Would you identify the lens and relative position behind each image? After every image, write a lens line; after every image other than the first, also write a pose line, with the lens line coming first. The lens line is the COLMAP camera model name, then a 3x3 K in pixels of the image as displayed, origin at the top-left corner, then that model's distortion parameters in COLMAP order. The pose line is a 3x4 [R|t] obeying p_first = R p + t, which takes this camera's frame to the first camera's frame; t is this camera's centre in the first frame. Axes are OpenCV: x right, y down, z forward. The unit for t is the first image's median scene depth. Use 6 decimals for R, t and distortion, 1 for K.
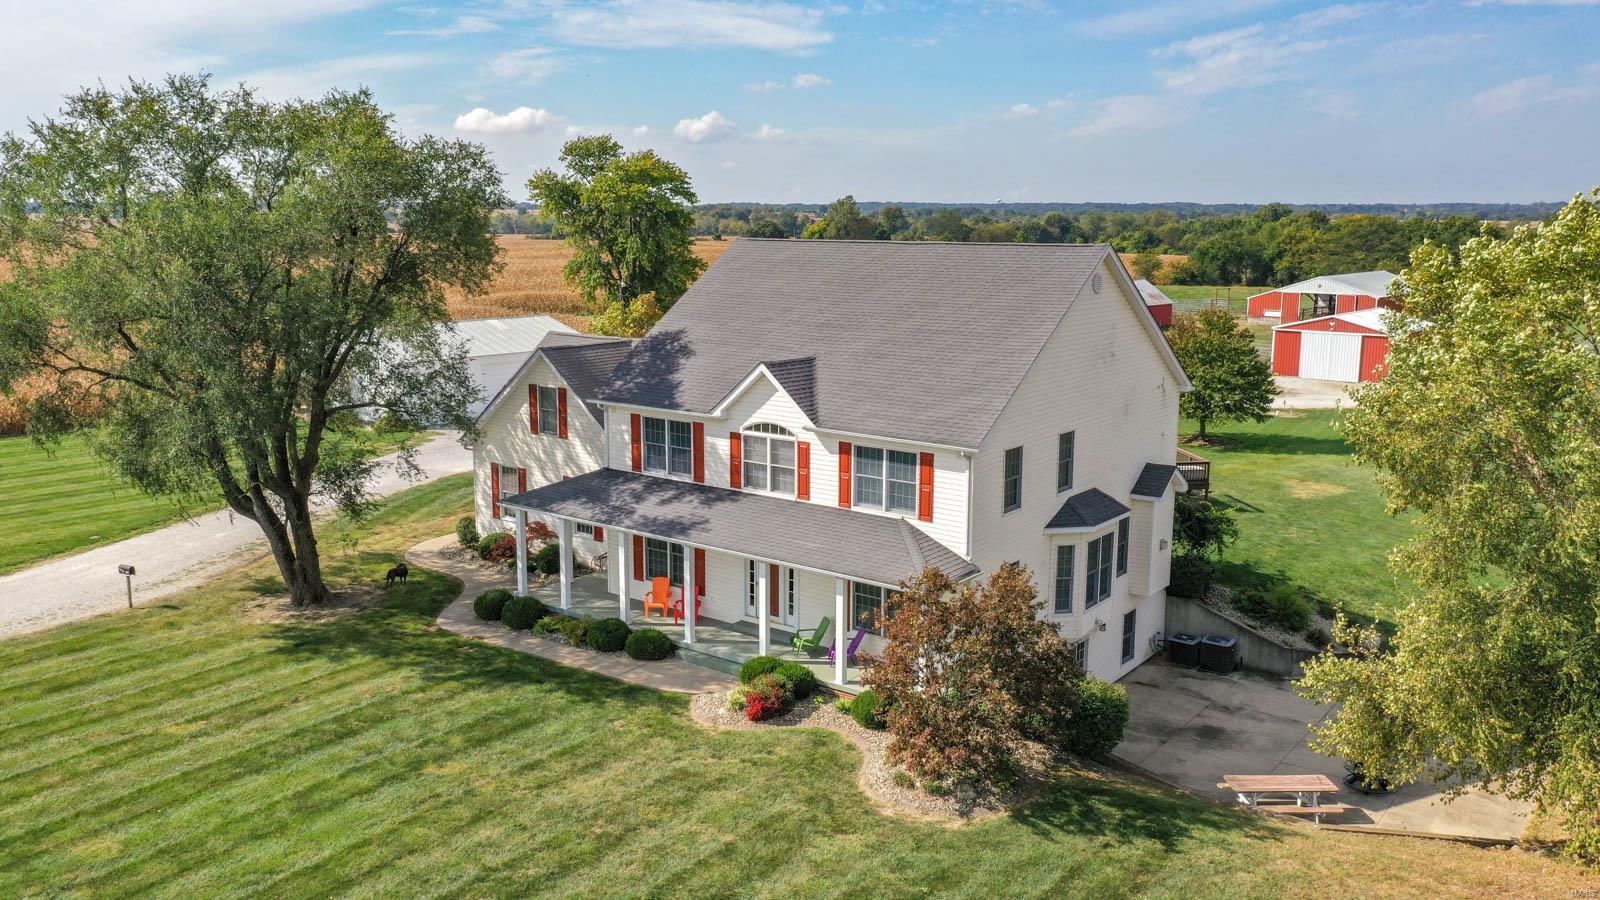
lens RADIAL K [[1282.7, 0, 800.0], [0, 1282.7, 450.0], [0, 0, 1]] dist [0.000825, 0.006094]
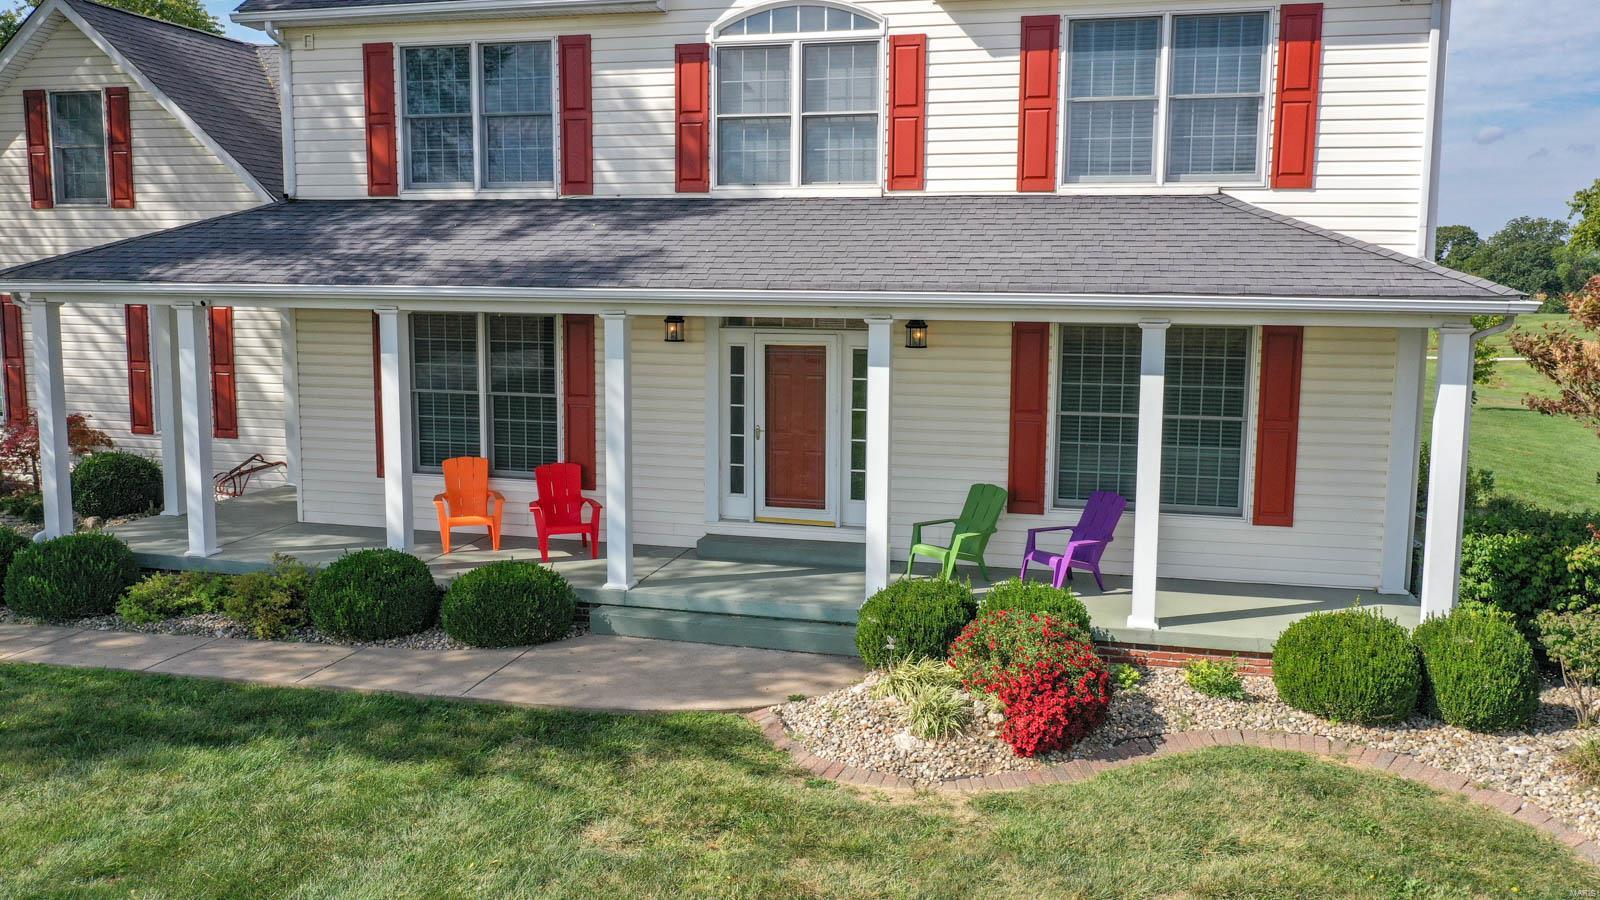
lens RADIAL K [[1282.7, 0, 800.0], [0, 1282.7, 450.0], [0, 0, 1]] dist [0.000825, 0.006094]
pose [[0.922888, -0.048758, 0.381969, -0.178684], [0.067435, 0.997086, -0.035653, 0.127949], [-0.379118, 0.058662, 0.923487, 0.646257]]
